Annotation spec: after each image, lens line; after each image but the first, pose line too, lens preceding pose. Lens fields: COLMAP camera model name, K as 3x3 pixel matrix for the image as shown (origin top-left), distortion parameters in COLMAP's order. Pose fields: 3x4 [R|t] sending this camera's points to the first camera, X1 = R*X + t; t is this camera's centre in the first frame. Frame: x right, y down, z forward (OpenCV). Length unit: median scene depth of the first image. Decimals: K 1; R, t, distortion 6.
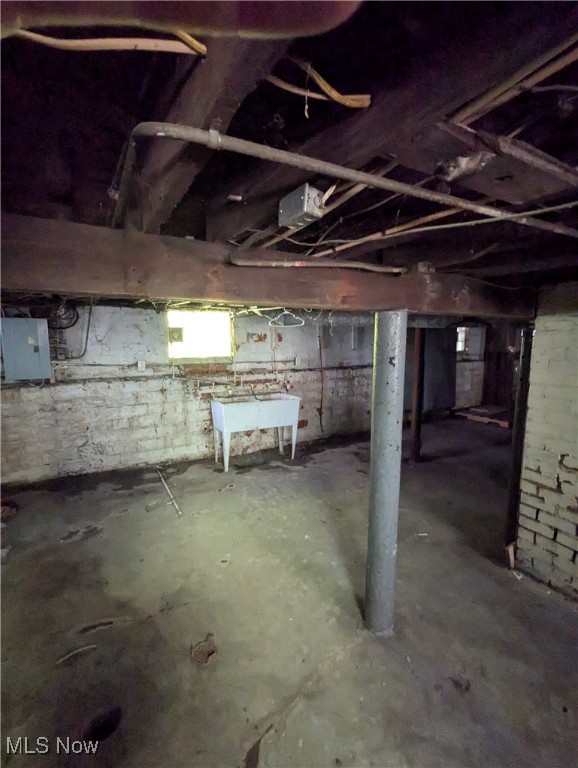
lens RADIAL K [[364.8, 0, 291.2], [0, 364.8, 384.1], [0, 0, 1]] dist [0.000935, -0.000318]
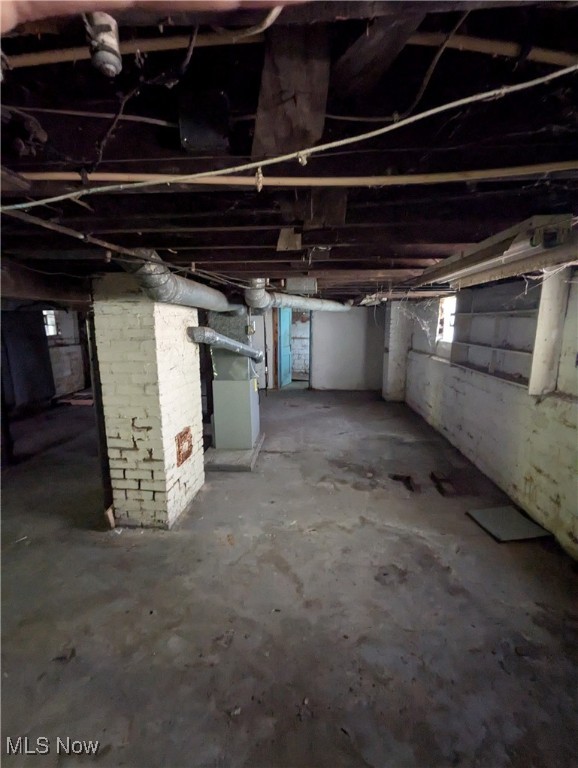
lens RADIAL K [[364.8, 0, 288.6], [0, 364.8, 384.1], [0, 0, 1]] dist [0.000935, -0.000318]
pose [[0.560453, -0.151397, 0.814231, 0.063067], [0.114472, 0.987874, 0.104890, 0.013051], [-0.820237, 0.034420, 0.570987, -0.098998]]
